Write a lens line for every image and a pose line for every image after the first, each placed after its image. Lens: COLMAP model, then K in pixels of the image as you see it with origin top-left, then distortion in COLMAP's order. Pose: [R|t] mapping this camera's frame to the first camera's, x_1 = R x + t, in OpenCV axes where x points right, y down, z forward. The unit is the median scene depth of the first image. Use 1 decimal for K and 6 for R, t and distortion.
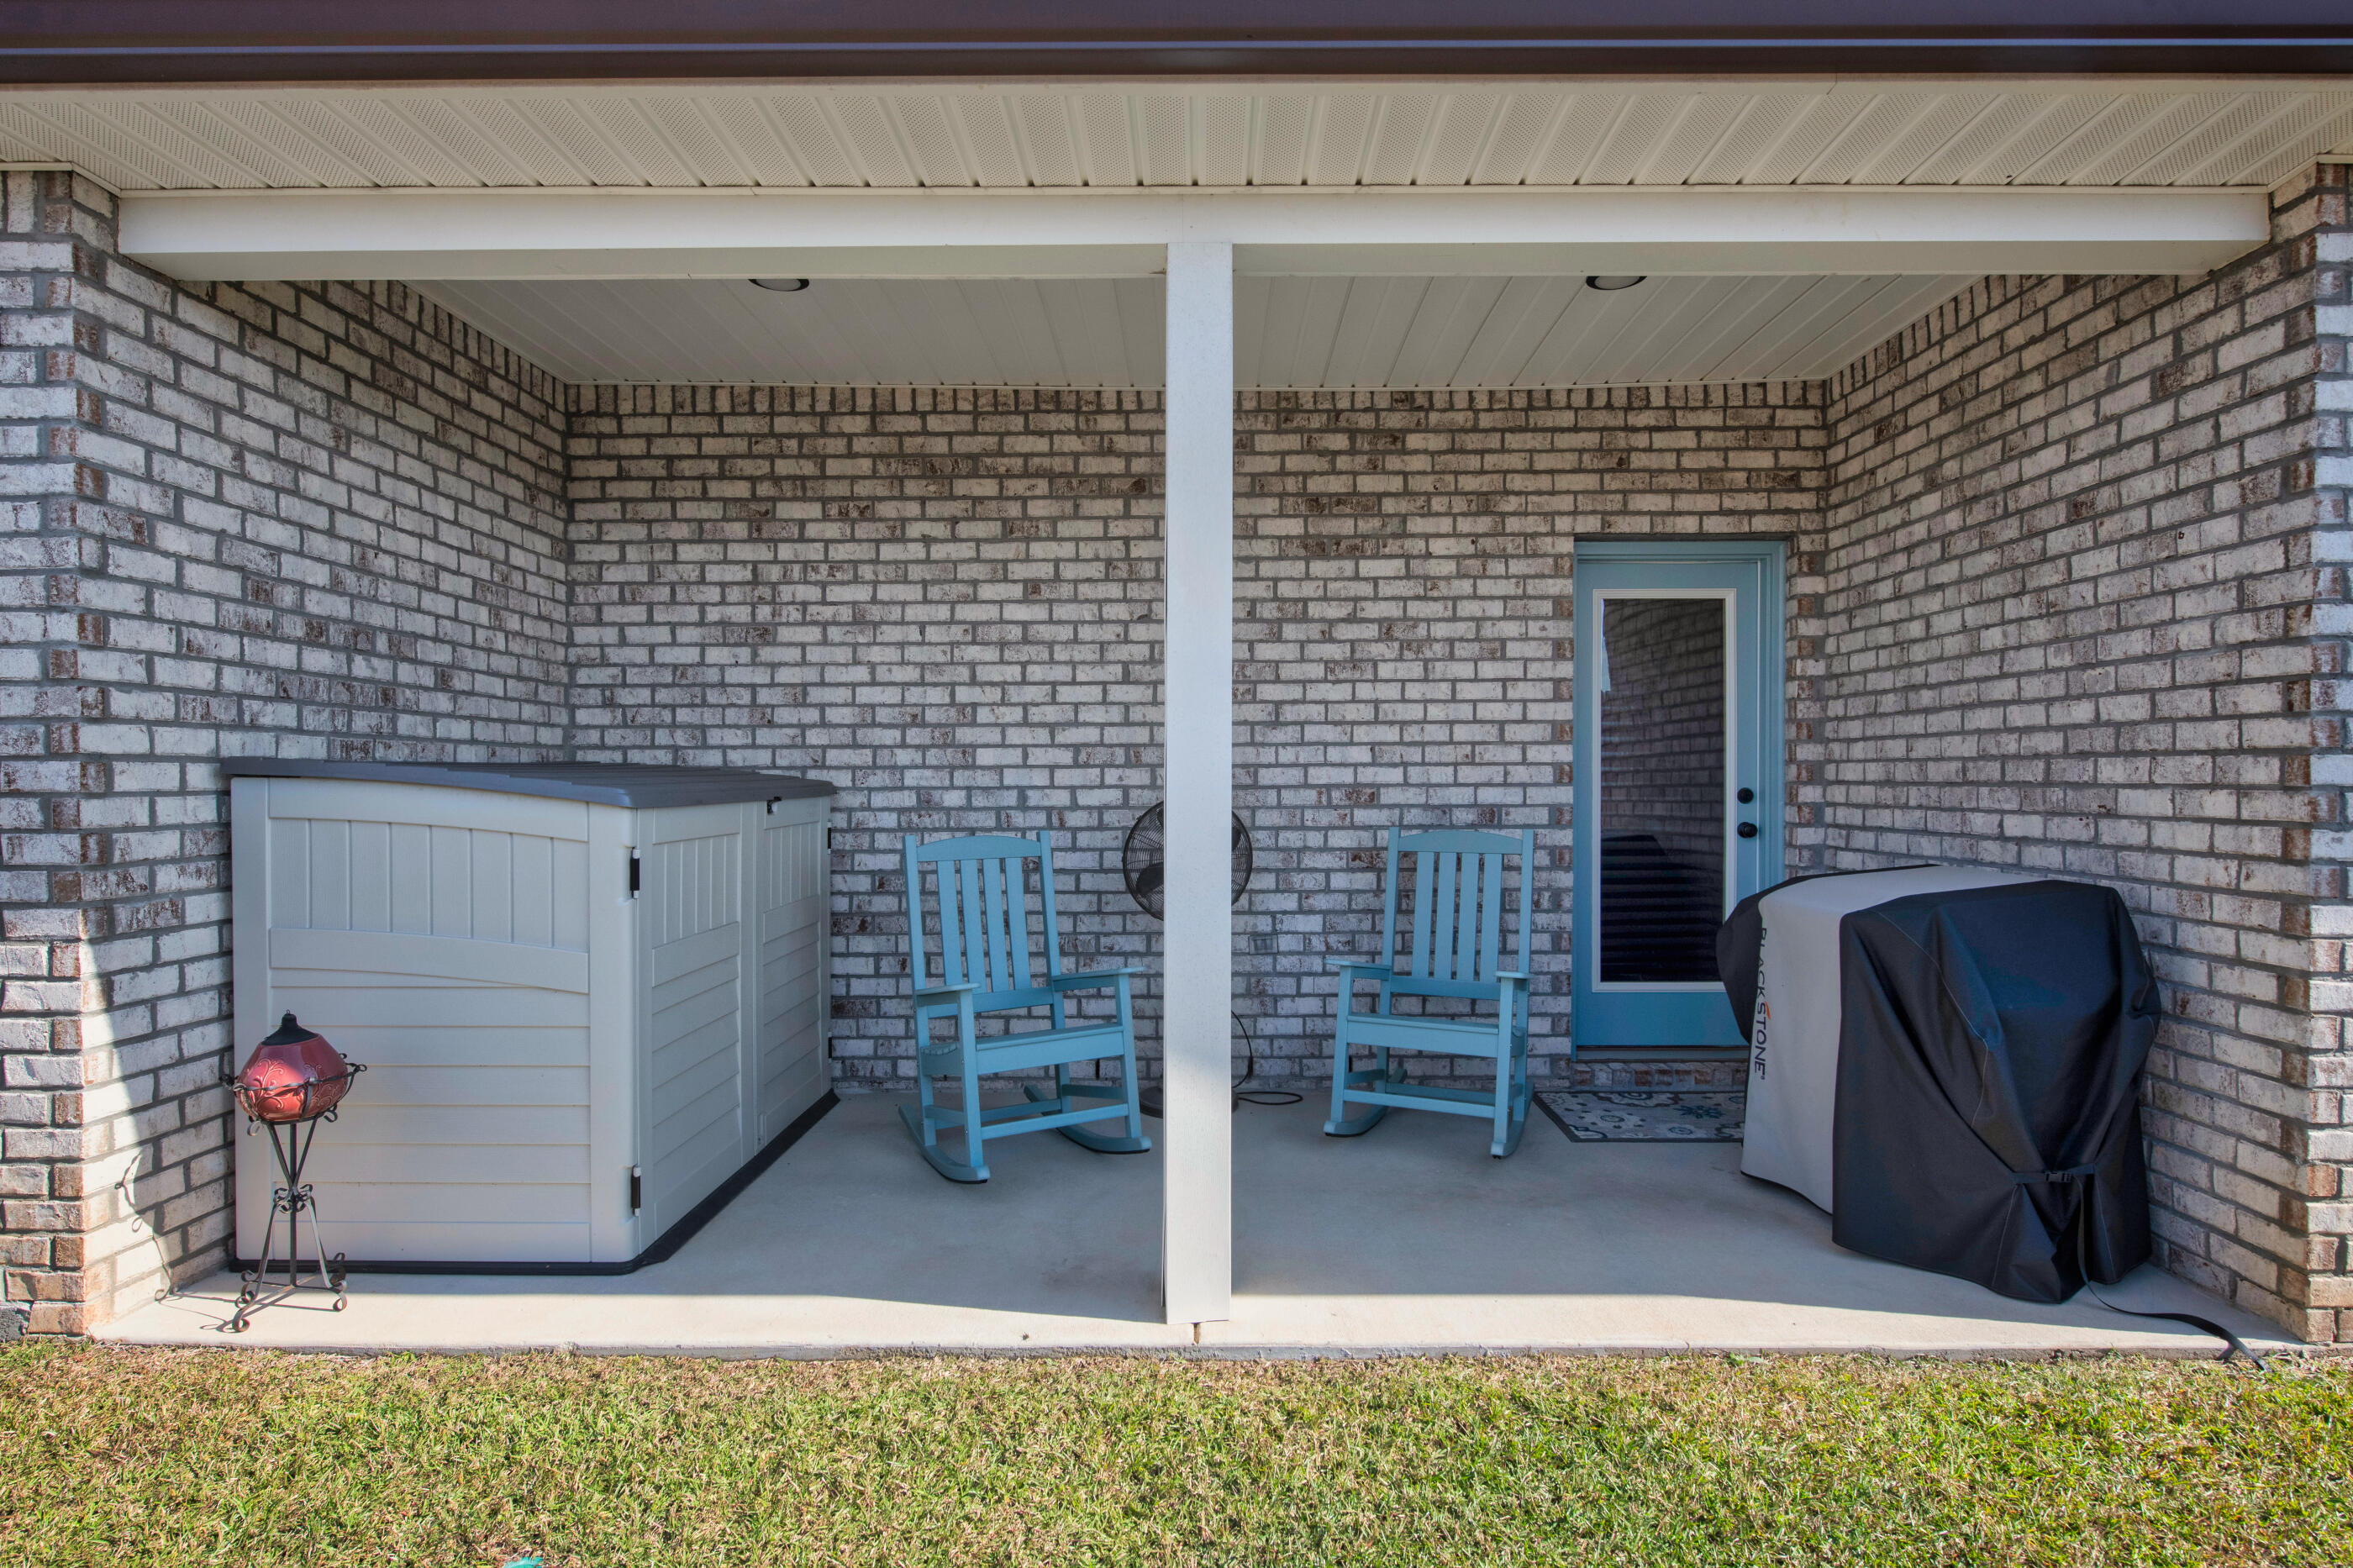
lens RADIAL K [[1180.9, 0, 1177.0], [0, 1180.9, 809.0], [0, 0, 1]] dist [-0.000467, -0.000031]
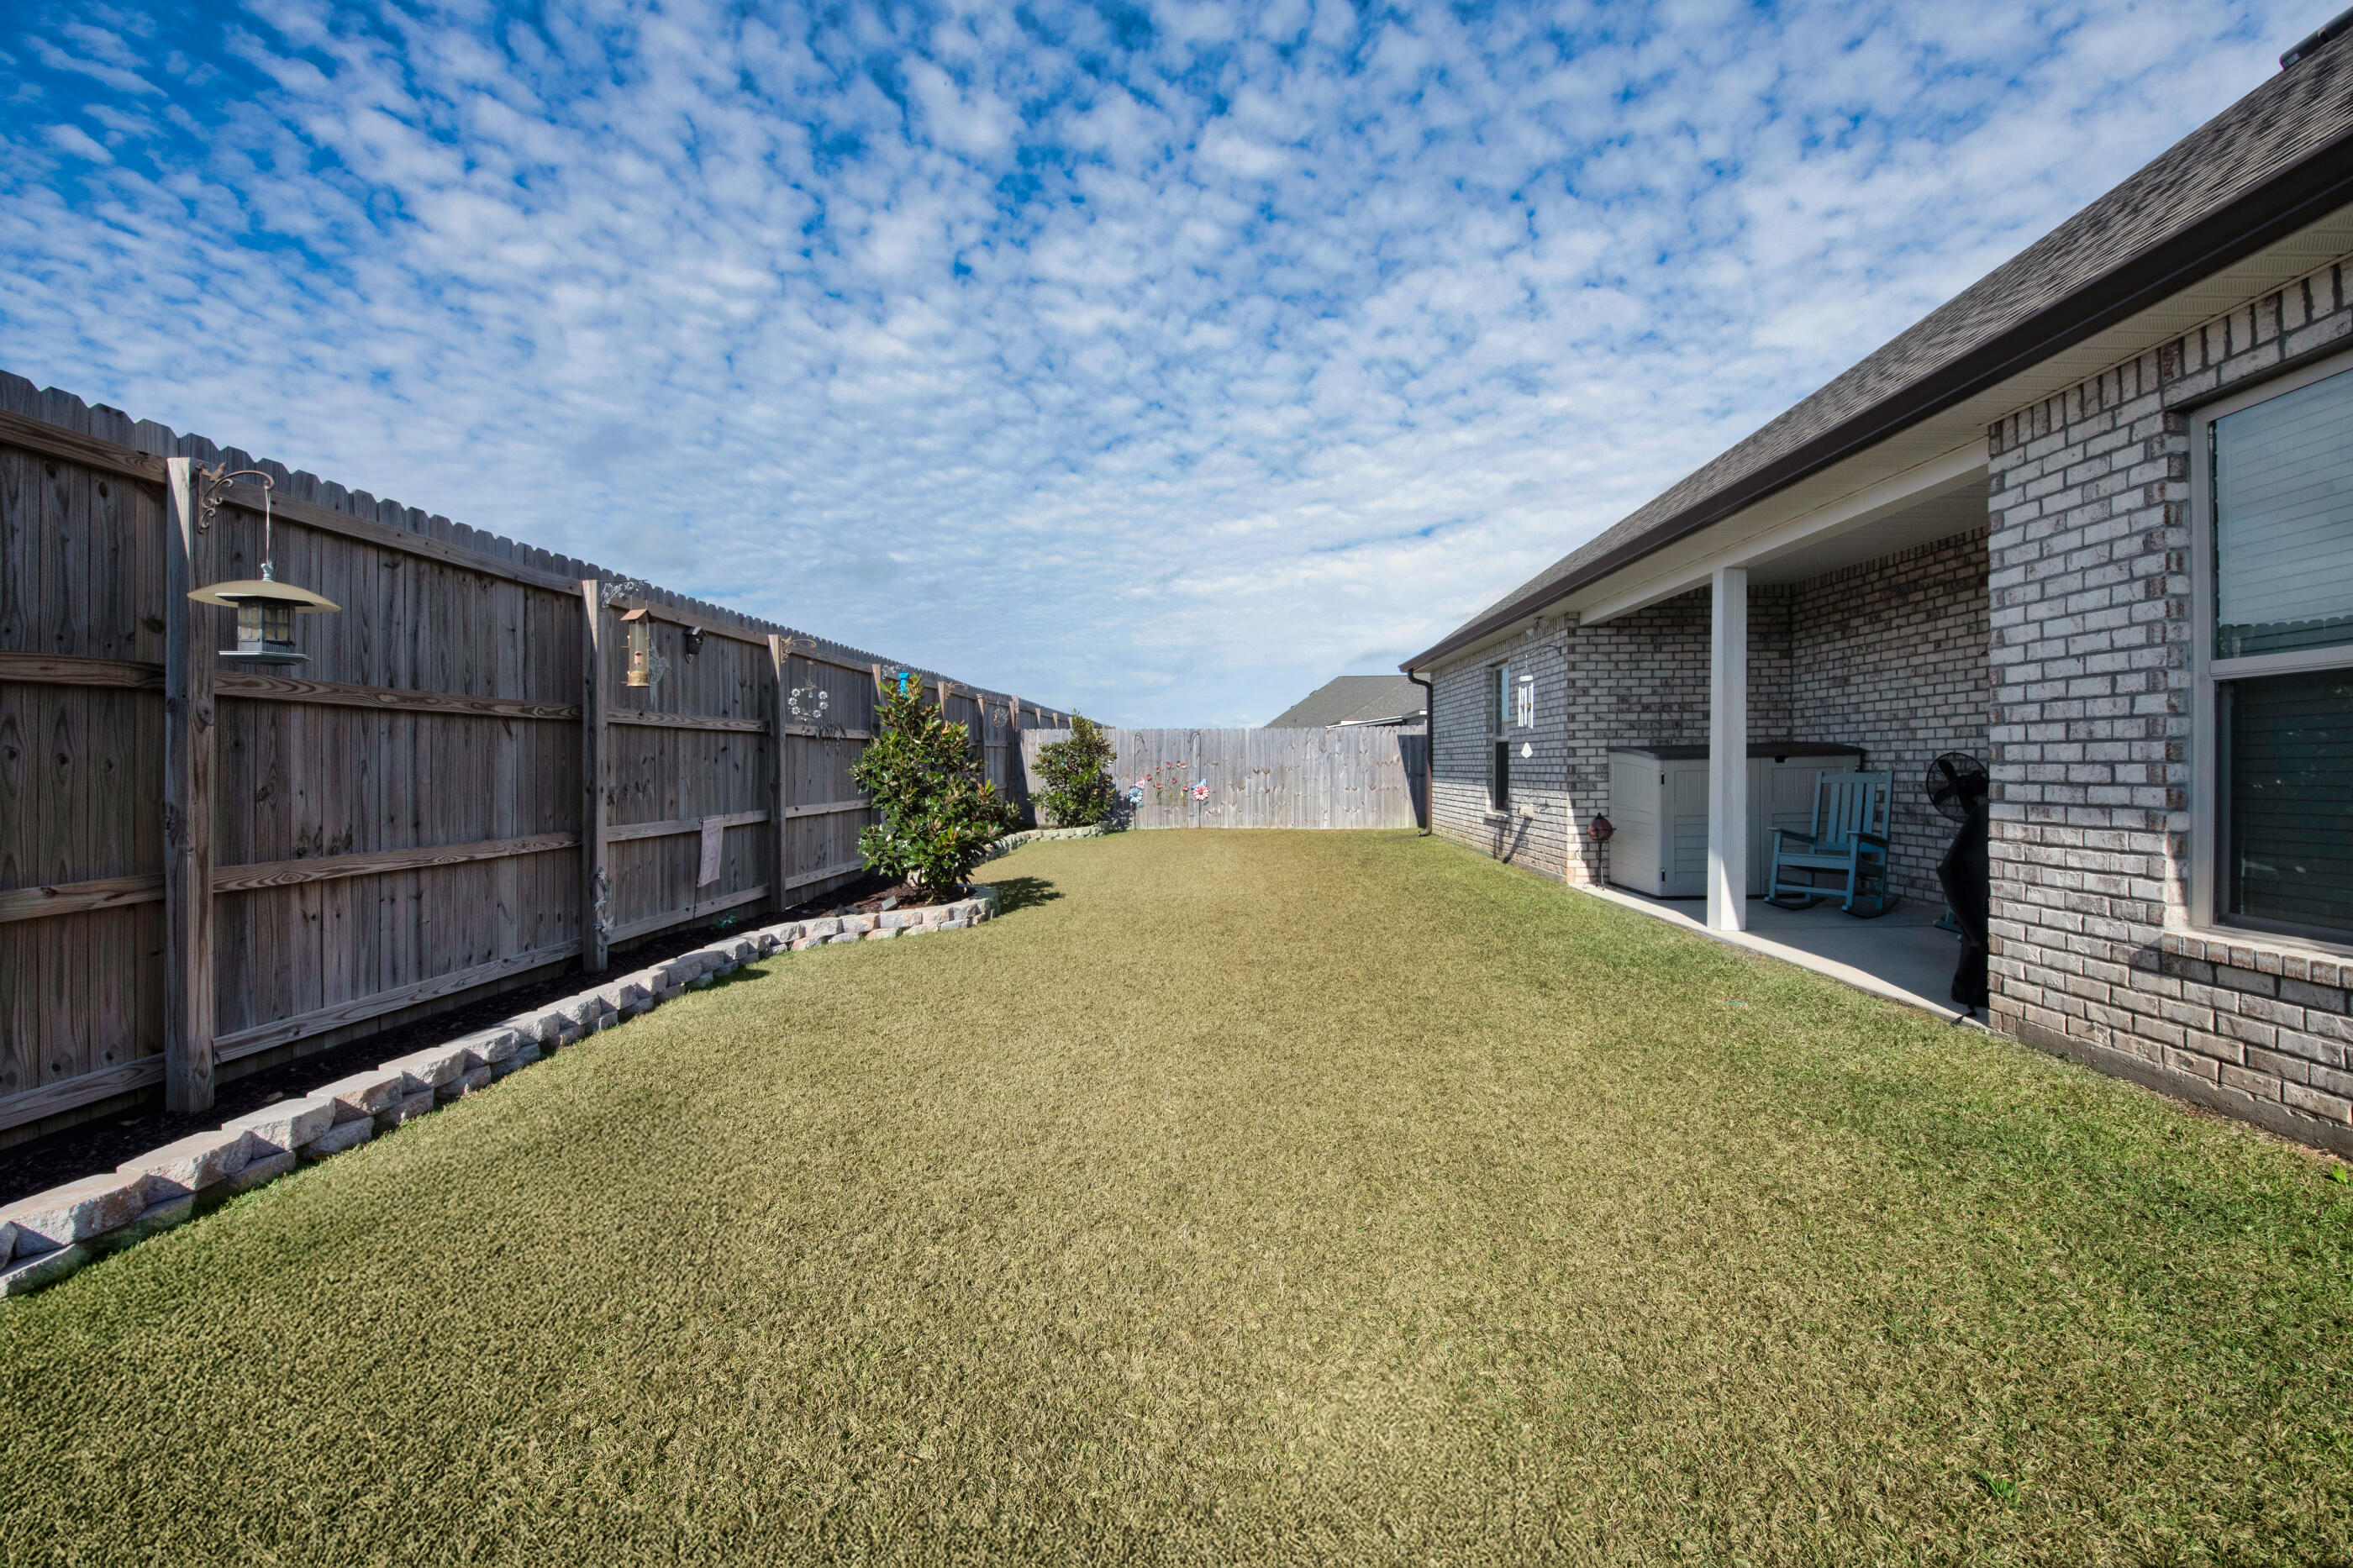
lens RADIAL K [[876.9, 0, 1177.5], [0, 876.9, 770.3], [0, 0, 1]] dist [0.000799, 0.000000]
pose [[-0.053758, 0.005537, -0.998539, 1.841396], [-0.008256, 0.999948, 0.005990, 0.023272], [0.998520, 0.008566, -0.053709, -0.195020]]
